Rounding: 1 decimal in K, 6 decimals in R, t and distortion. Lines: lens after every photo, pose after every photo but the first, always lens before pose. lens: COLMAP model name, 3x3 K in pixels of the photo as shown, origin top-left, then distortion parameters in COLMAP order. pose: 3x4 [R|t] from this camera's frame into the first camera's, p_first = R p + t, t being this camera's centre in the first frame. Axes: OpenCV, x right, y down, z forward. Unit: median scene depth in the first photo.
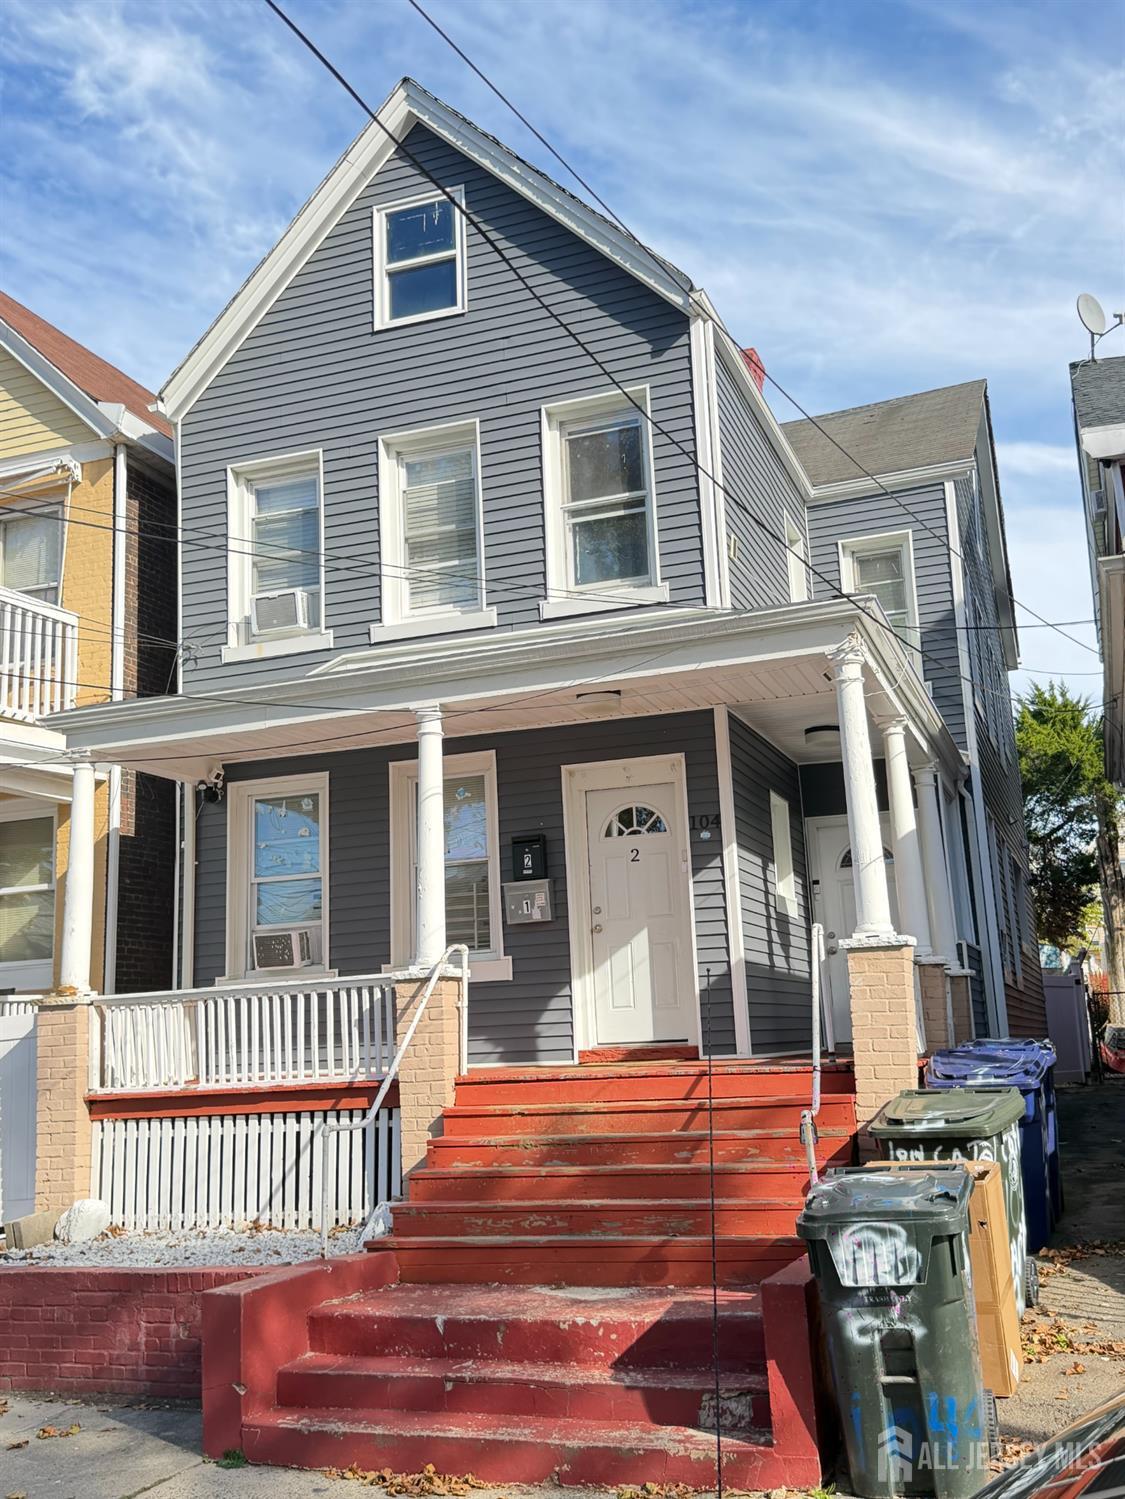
lens RADIAL K [[1493.0, 0, 589.6], [0, 1493.0, 753.3], [0, 0, 1]] dist [0.127772, -0.280575]
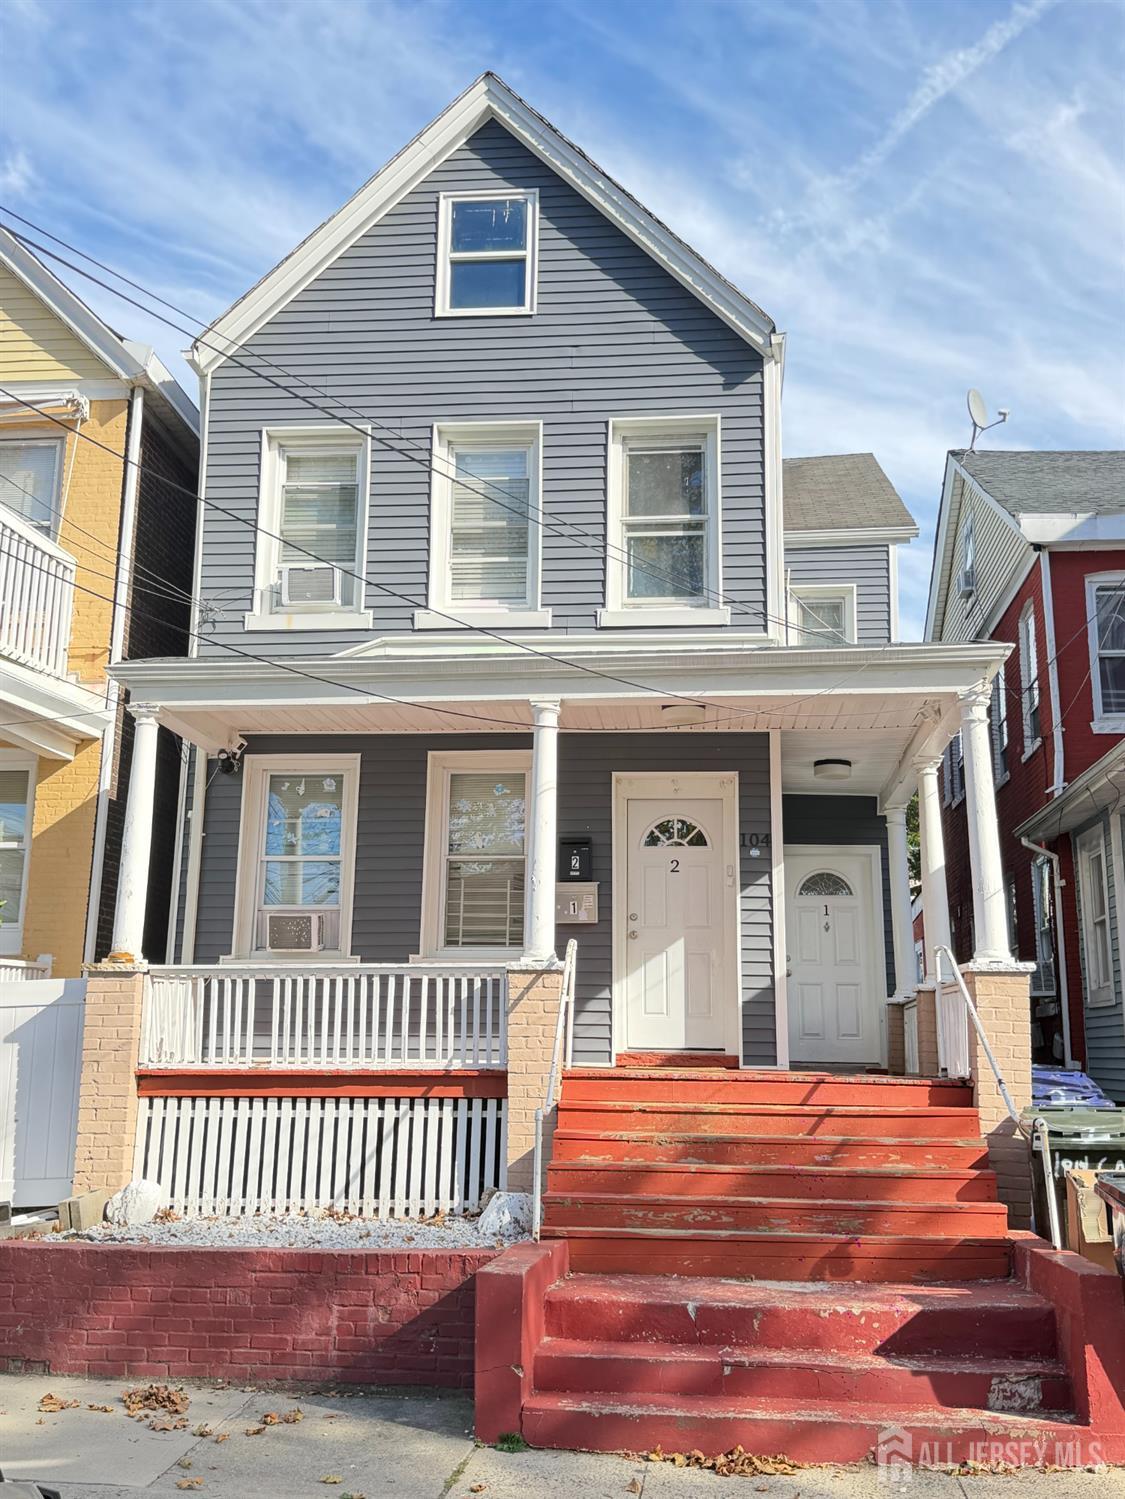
lens RADIAL K [[1491.8, 0, 562.5], [0, 1491.8, 749.5], [0, 0, 1]] dist [0.128330, -0.277302]
pose [[0.967097, 0.104752, 0.231842, -0.284200], [-0.100717, 0.994486, -0.029206, 0.025713], [-0.233623, 0.004895, 0.972315, 0.020129]]
